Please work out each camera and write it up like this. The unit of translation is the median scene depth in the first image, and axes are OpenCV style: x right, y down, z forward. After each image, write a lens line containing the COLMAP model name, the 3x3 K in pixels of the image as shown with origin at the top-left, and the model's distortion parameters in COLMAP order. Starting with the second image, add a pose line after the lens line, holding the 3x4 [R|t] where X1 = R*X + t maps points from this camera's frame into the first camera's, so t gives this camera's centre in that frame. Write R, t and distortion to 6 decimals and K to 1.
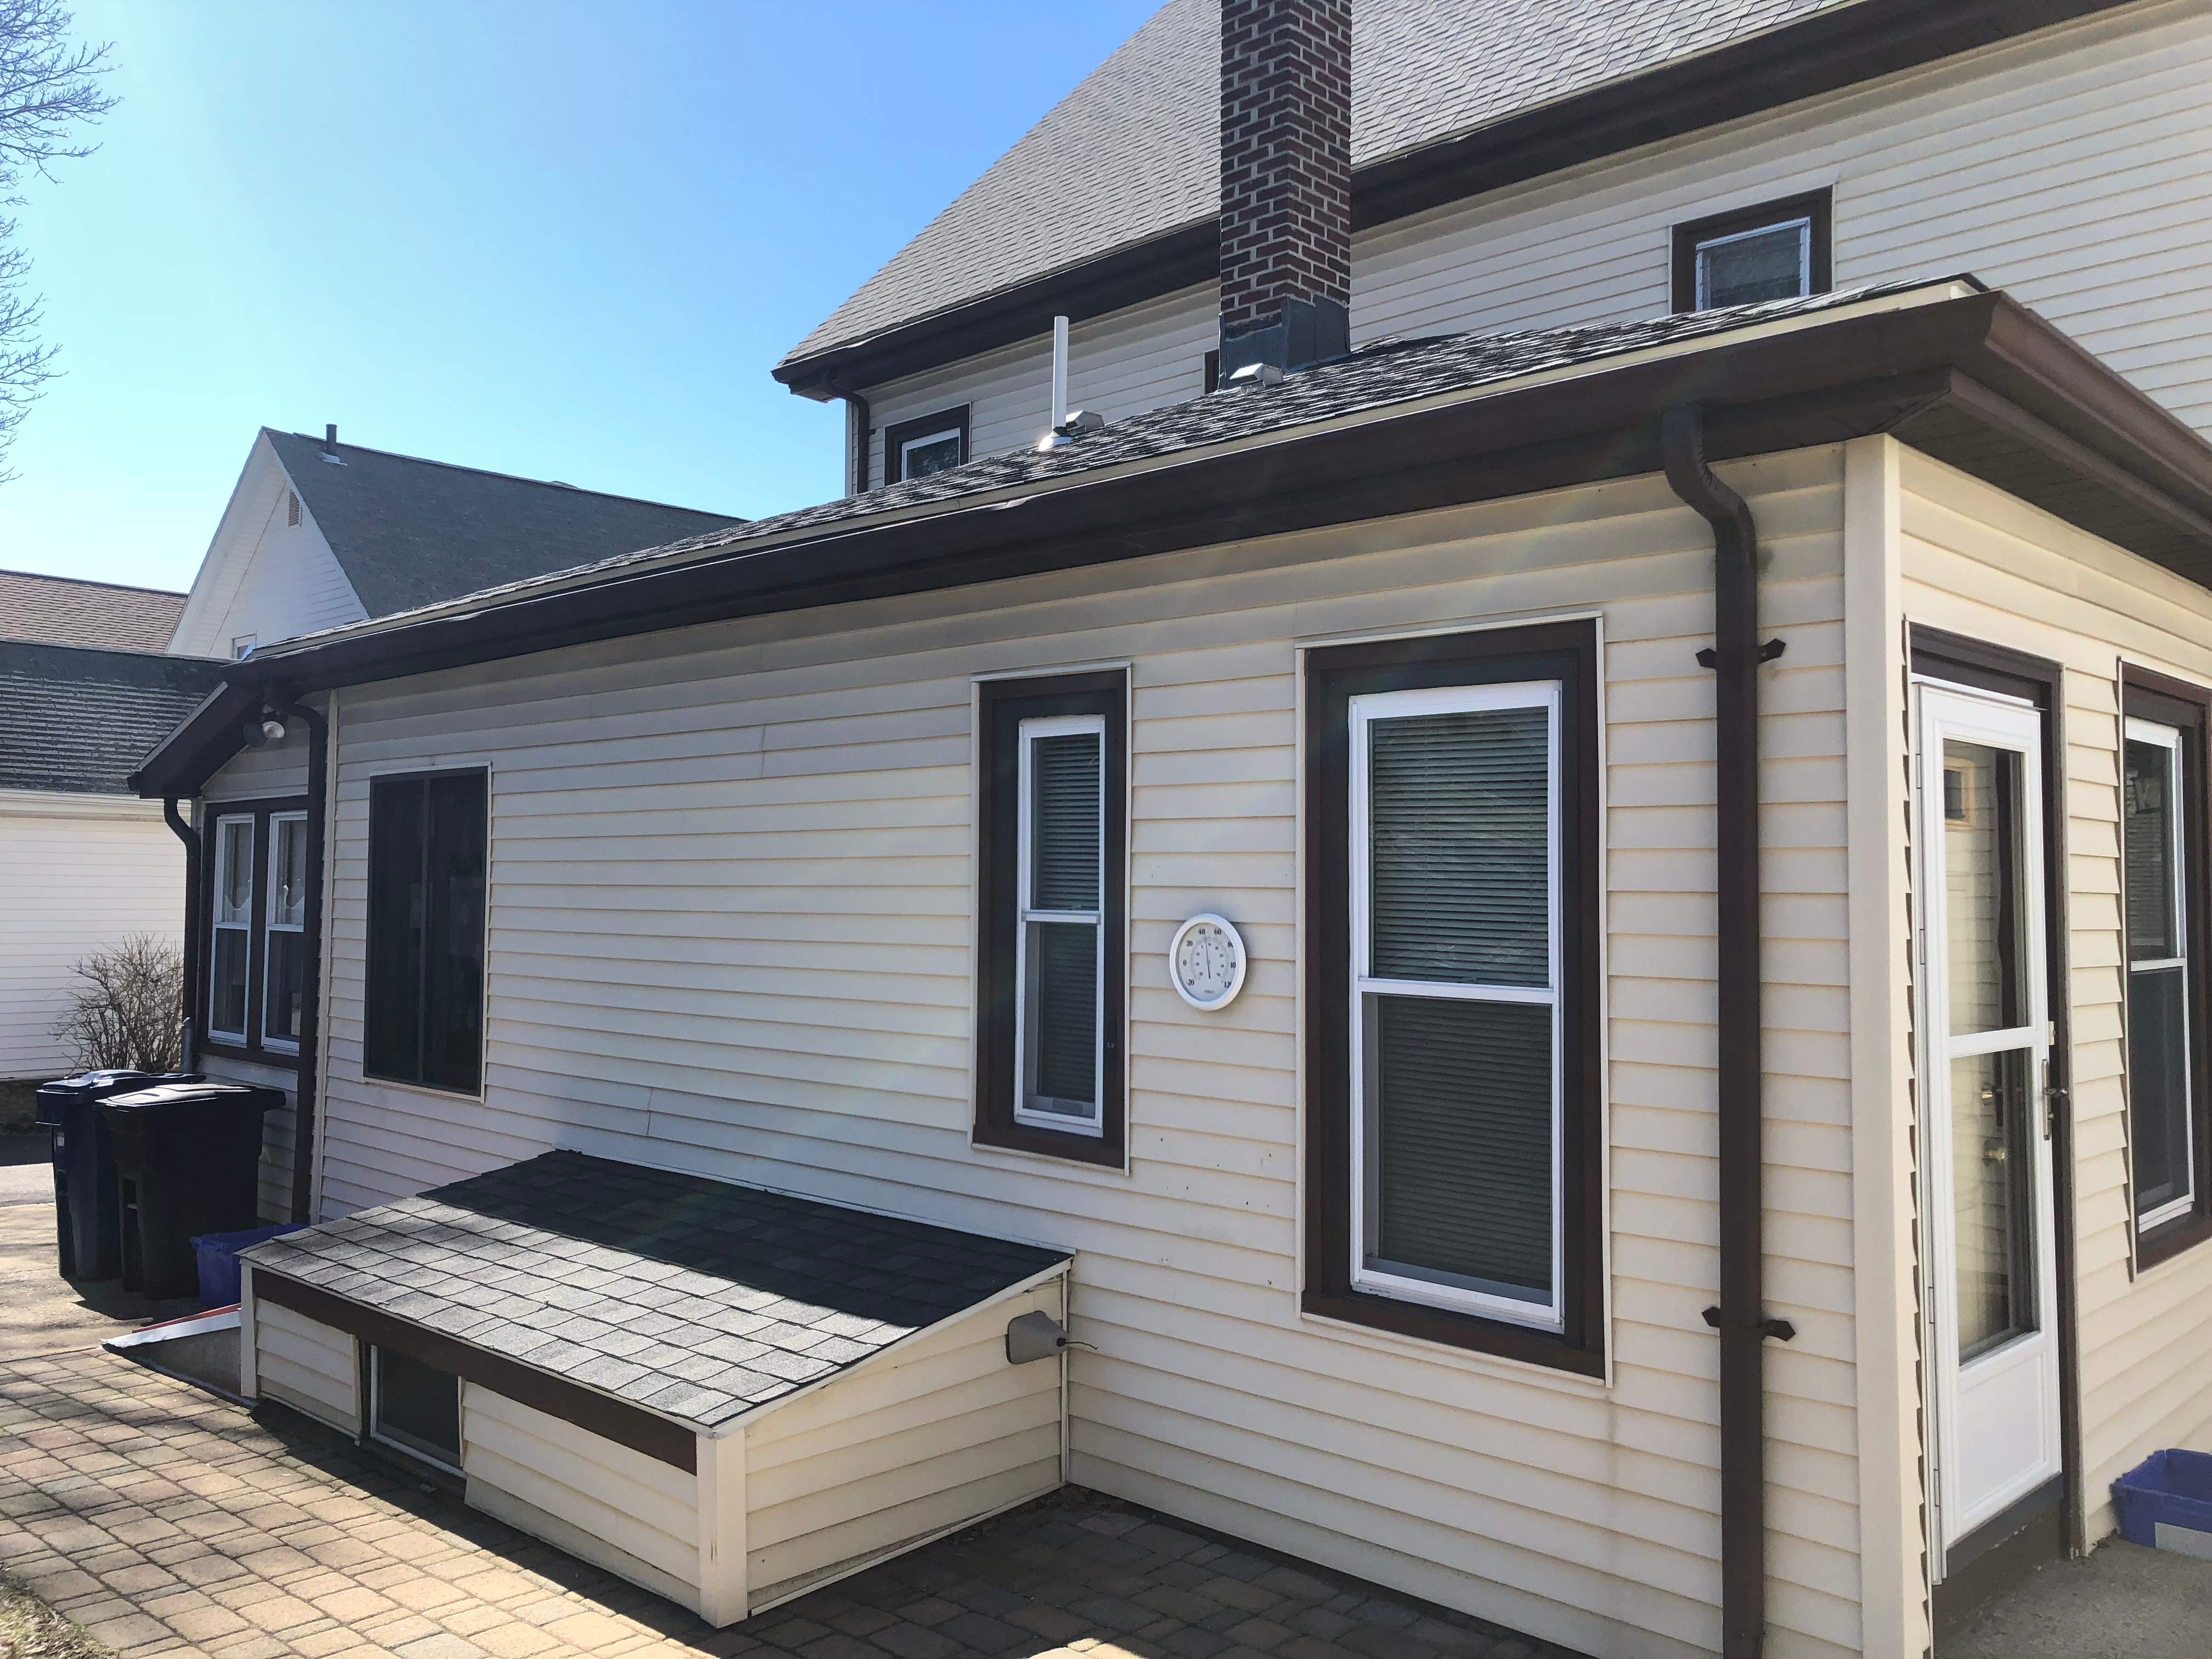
lens RADIAL K [[1817.4, 0, 1103.1], [0, 1817.4, 788.1], [0, 0, 1]] dist [0.058628, -0.041470]
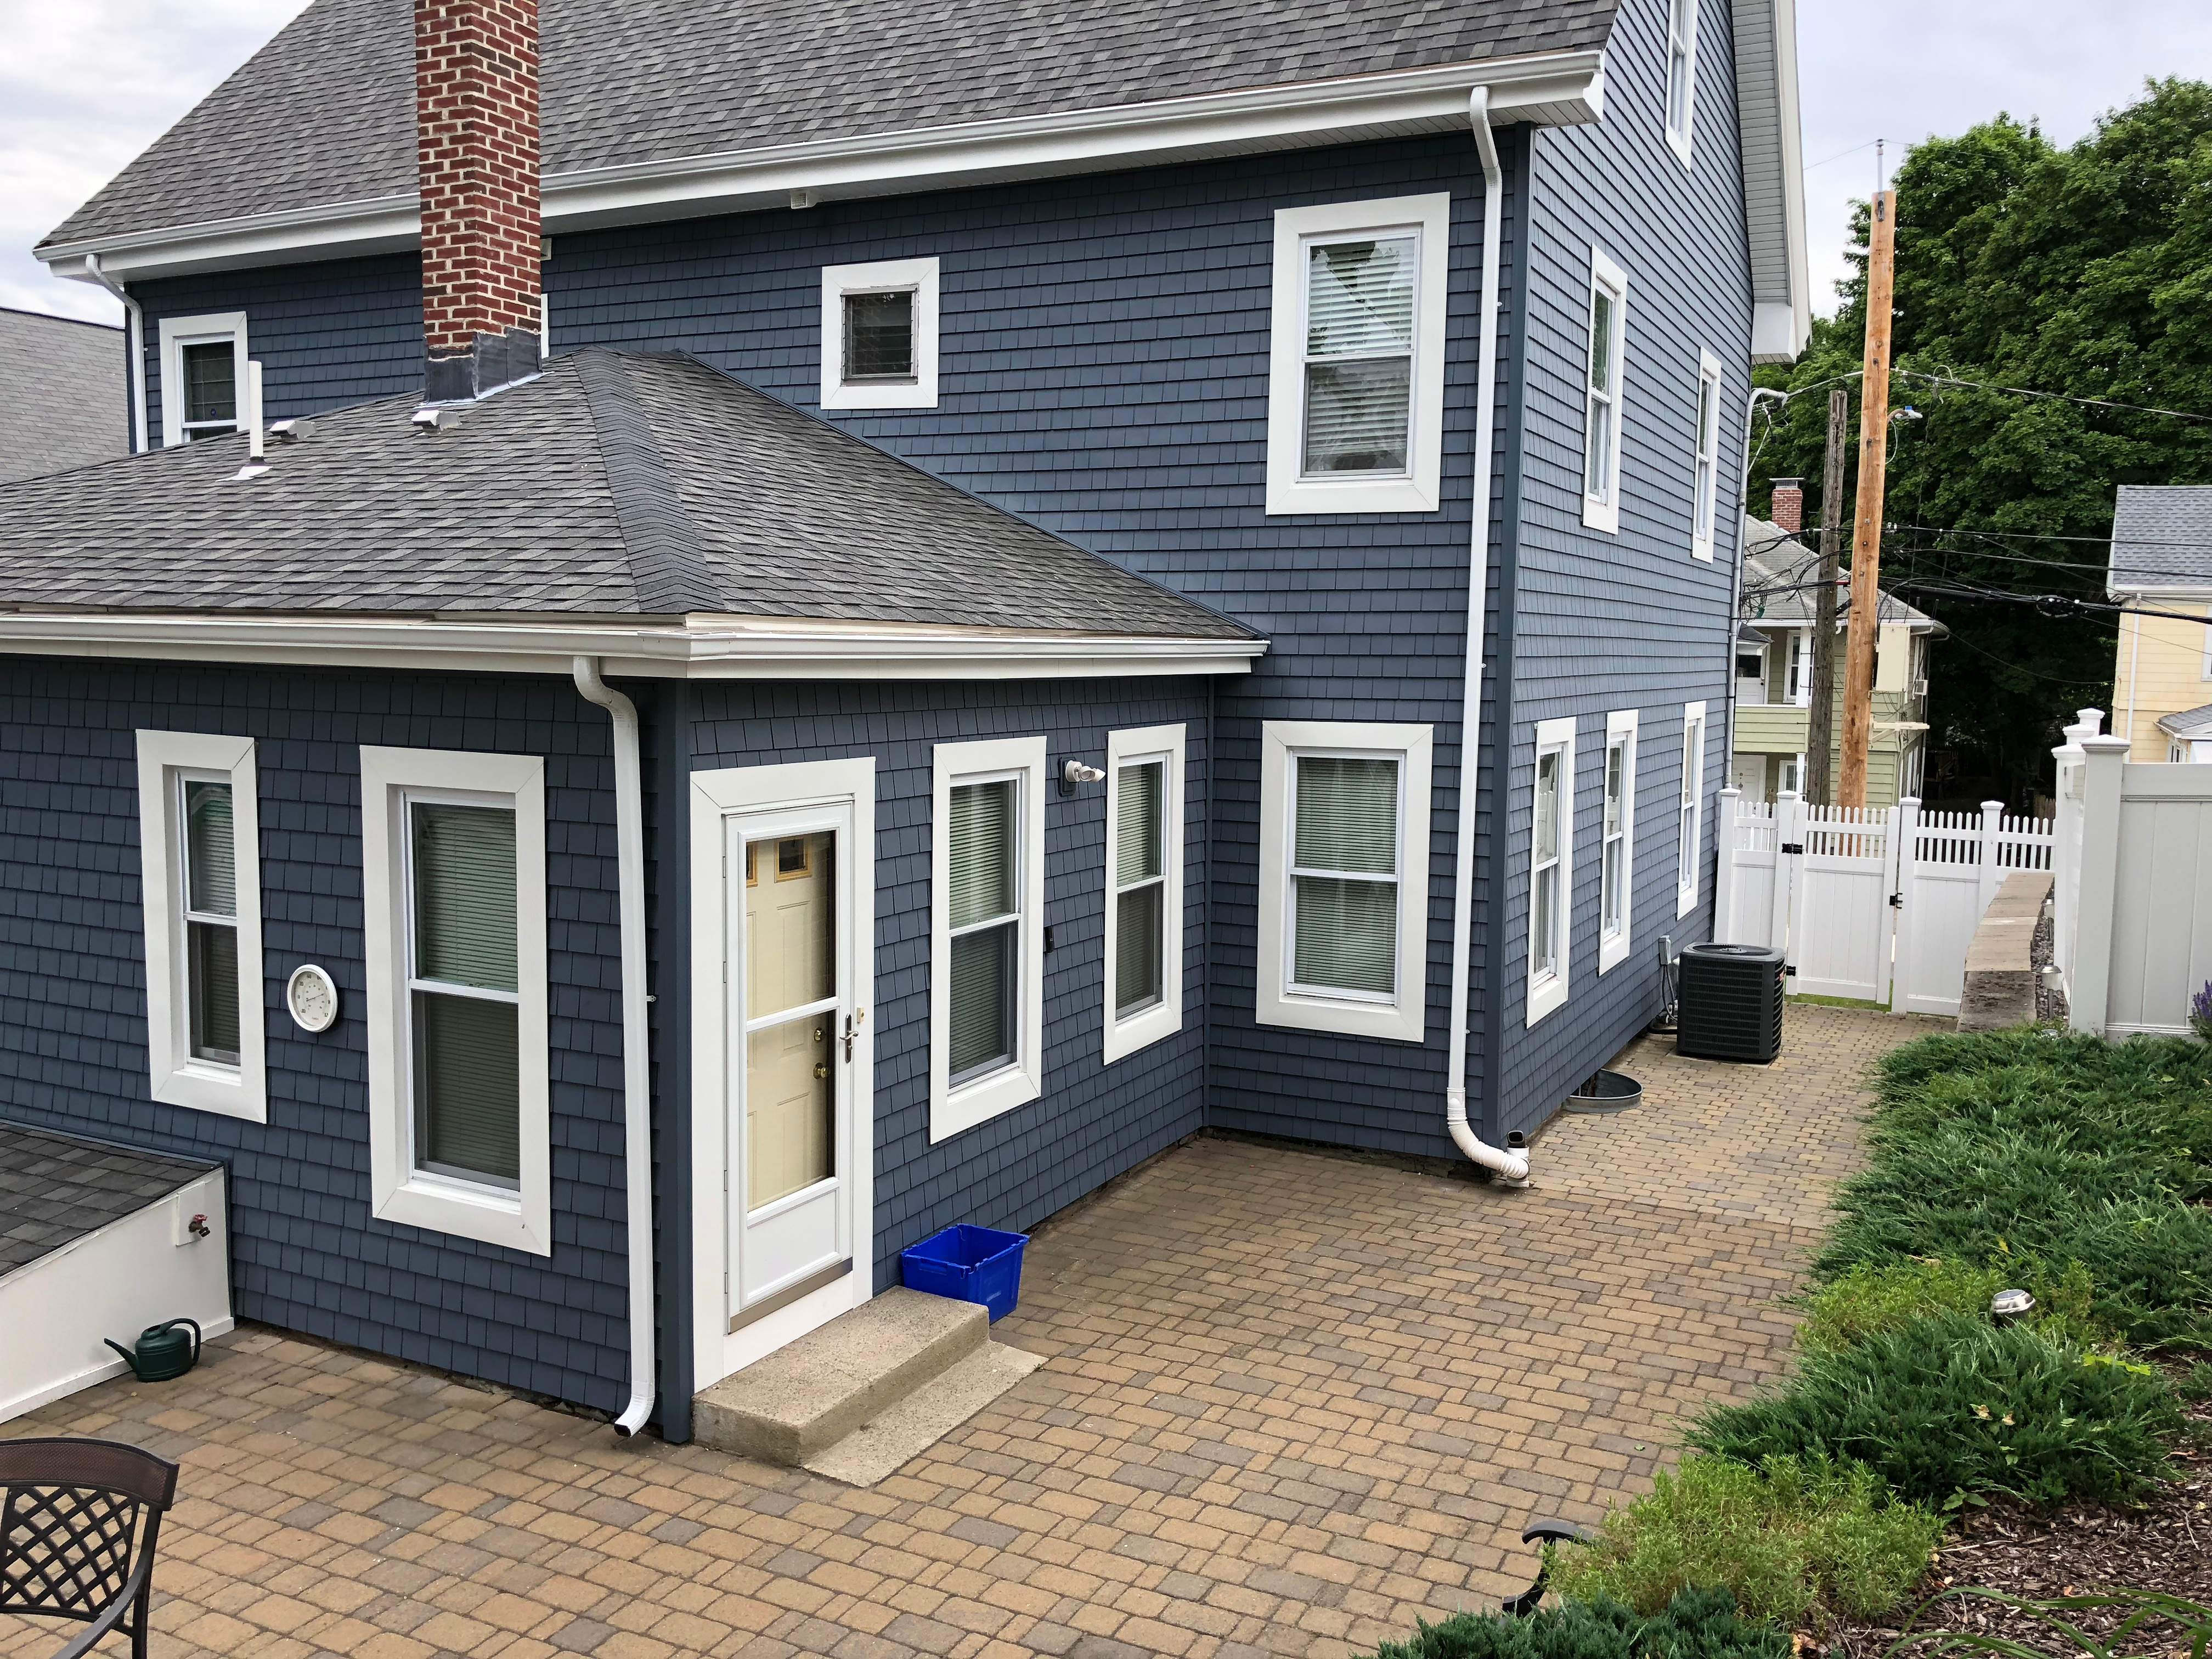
lens RADIAL K [[1817.4, 0, 1118.8], [0, 1817.4, 809.3], [0, 0, 1]] dist [0.058628, -0.041470]
pose [[0.954130, -0.018739, 0.298806, 0.133941], [-0.025423, 0.989364, 0.143224, -0.140574], [-0.298312, -0.144251, 0.943505, -0.296655]]
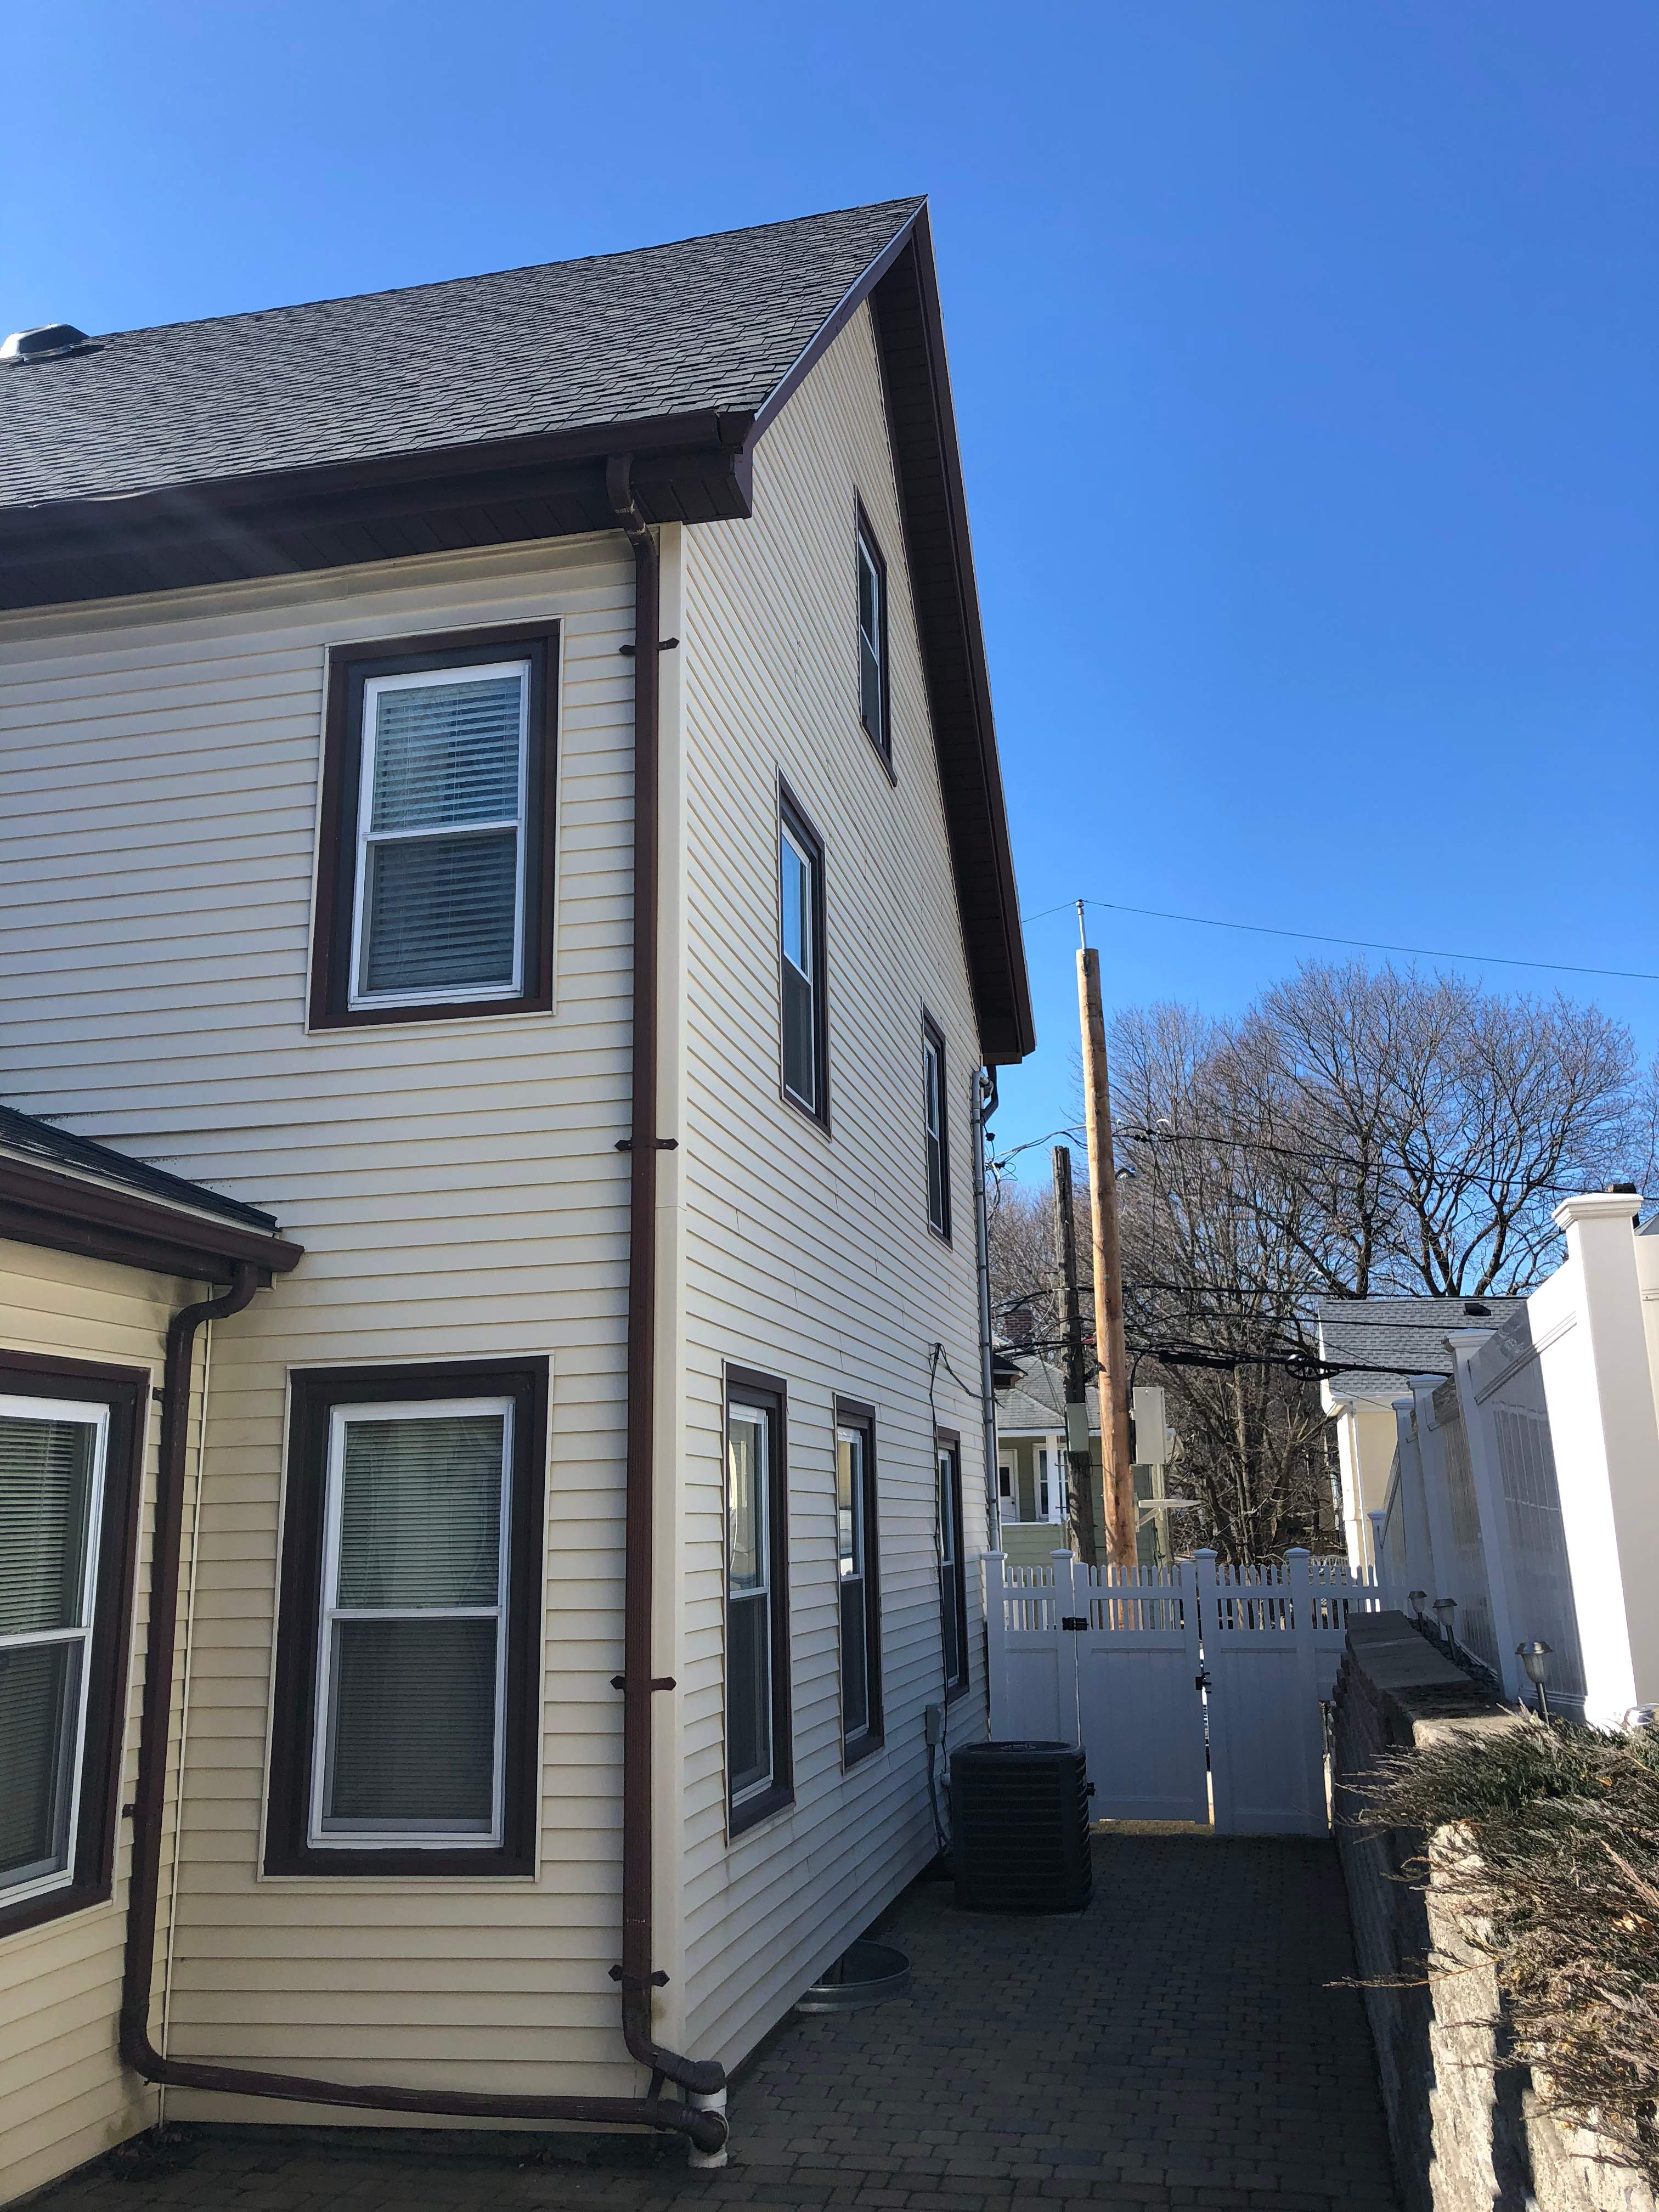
lens RADIAL K [[1817.4, 0, 840.5], [0, 1817.4, 1073.8], [0, 0, 1]] dist [0.058628, -0.041470]
pose [[0.850854, 0.105346, 0.514732, 0.375352], [-0.004244, 0.981039, -0.193766, -0.000755], [-0.525385, 0.162682, 0.835168, 0.043355]]
